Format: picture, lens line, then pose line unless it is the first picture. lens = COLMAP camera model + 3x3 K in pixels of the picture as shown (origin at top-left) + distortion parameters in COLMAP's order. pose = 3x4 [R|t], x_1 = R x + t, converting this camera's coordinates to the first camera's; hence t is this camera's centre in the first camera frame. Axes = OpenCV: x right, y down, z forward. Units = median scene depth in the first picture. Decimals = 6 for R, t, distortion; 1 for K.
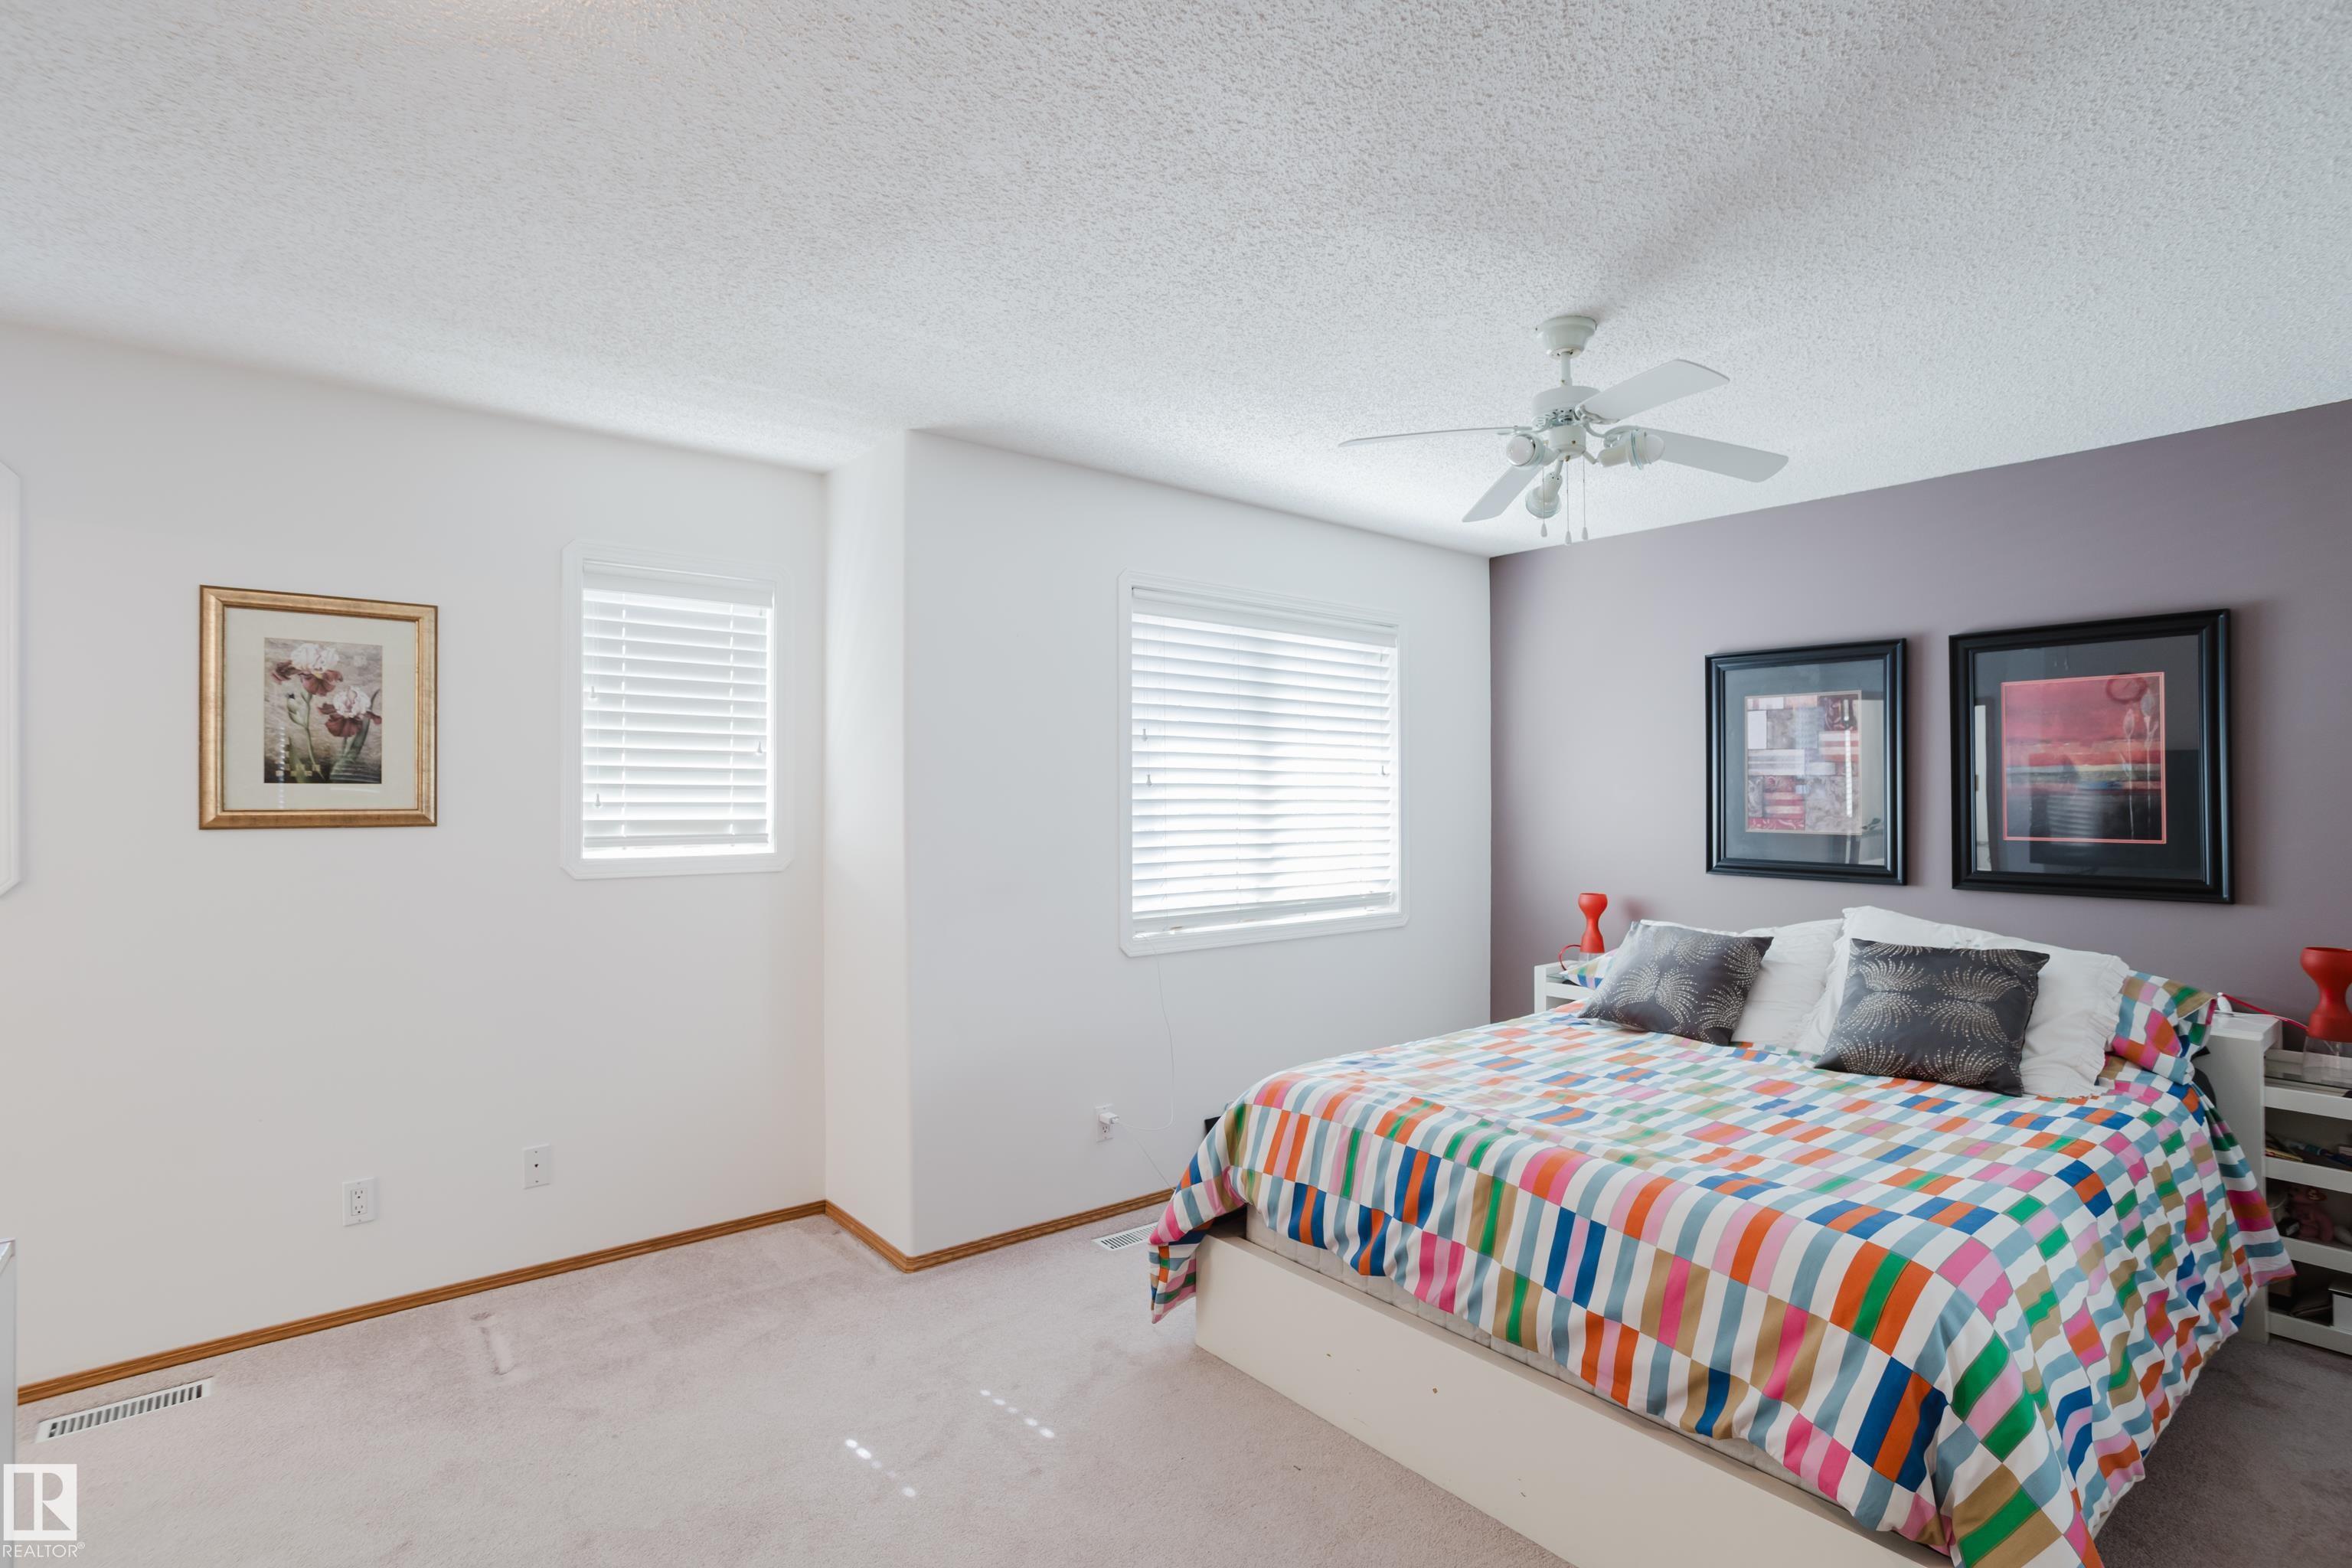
lens RADIAL K [[1157.0, 0, 1170.1], [0, 1157.0, 787.8], [0, 0, 1]] dist [-0.046002, 0.026204]
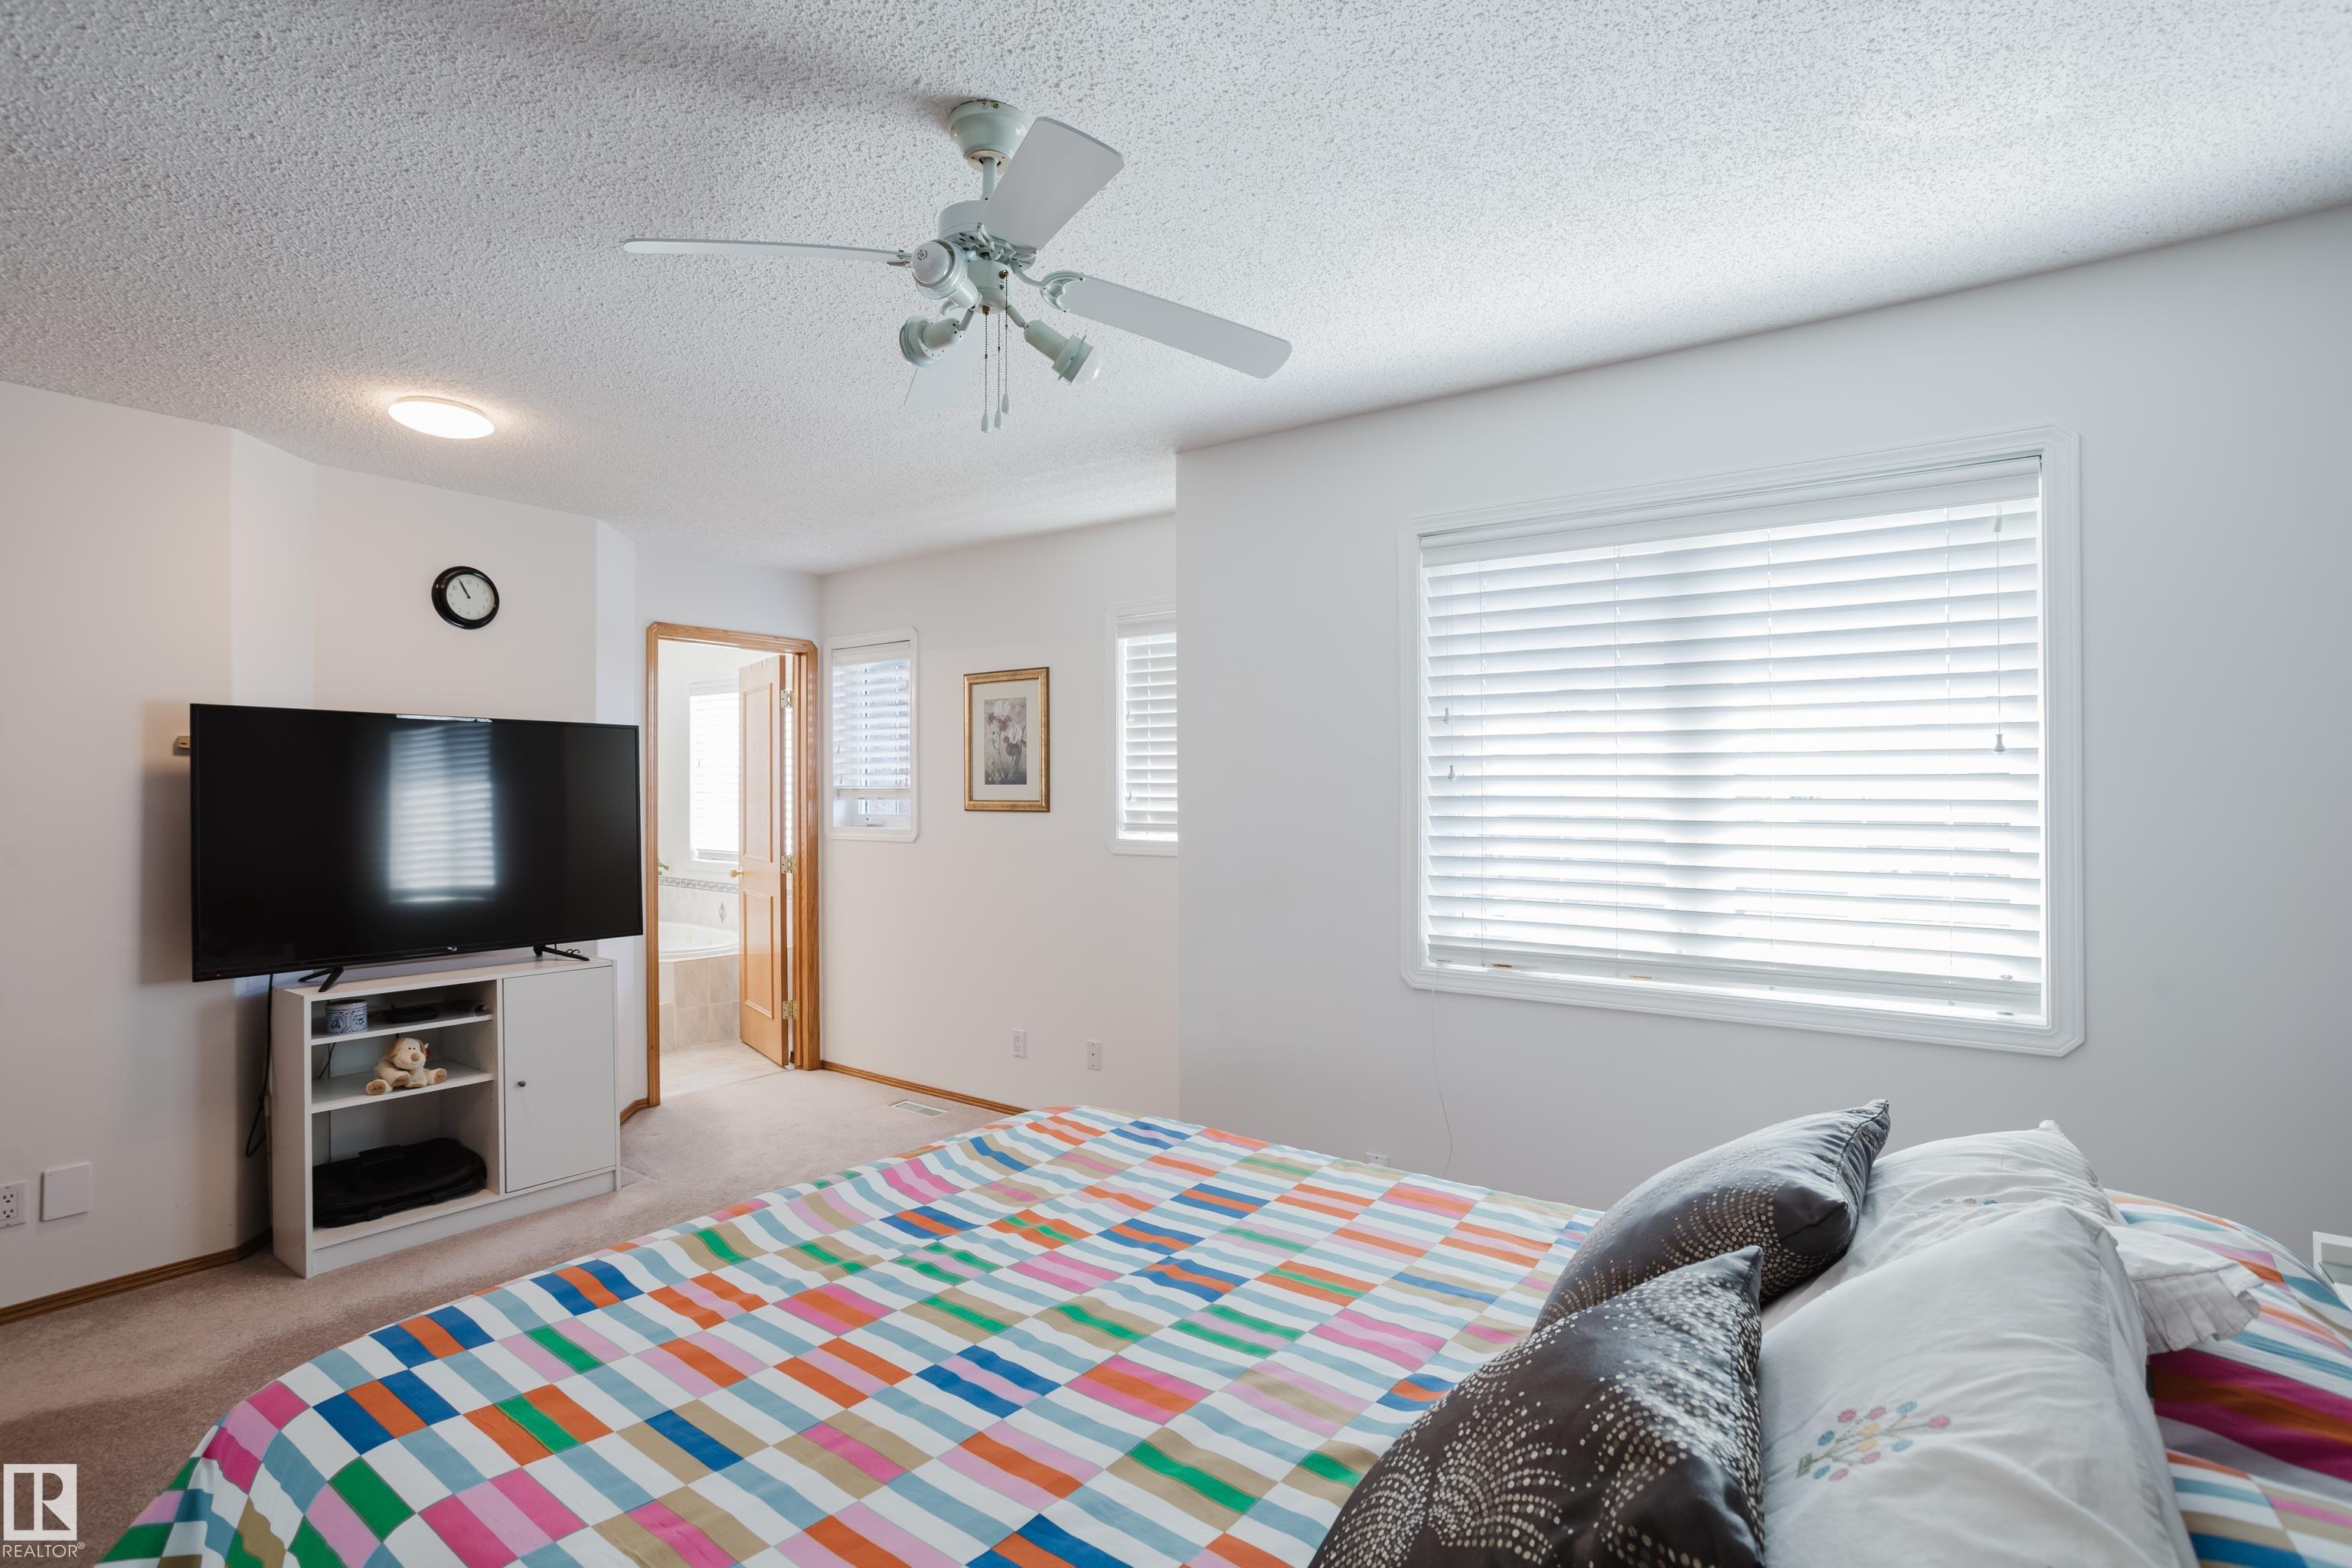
lens RADIAL K [[1157.0, 0, 1178.7], [0, 1157.0, 795.6], [0, 0, 1]] dist [-0.046002, 0.026204]
pose [[0.233189, 0.002431, -0.972428, 0.943821], [0.005213, 0.999979, 0.003750, 0.007251], [0.972418, -0.005944, 0.233171, 0.846668]]
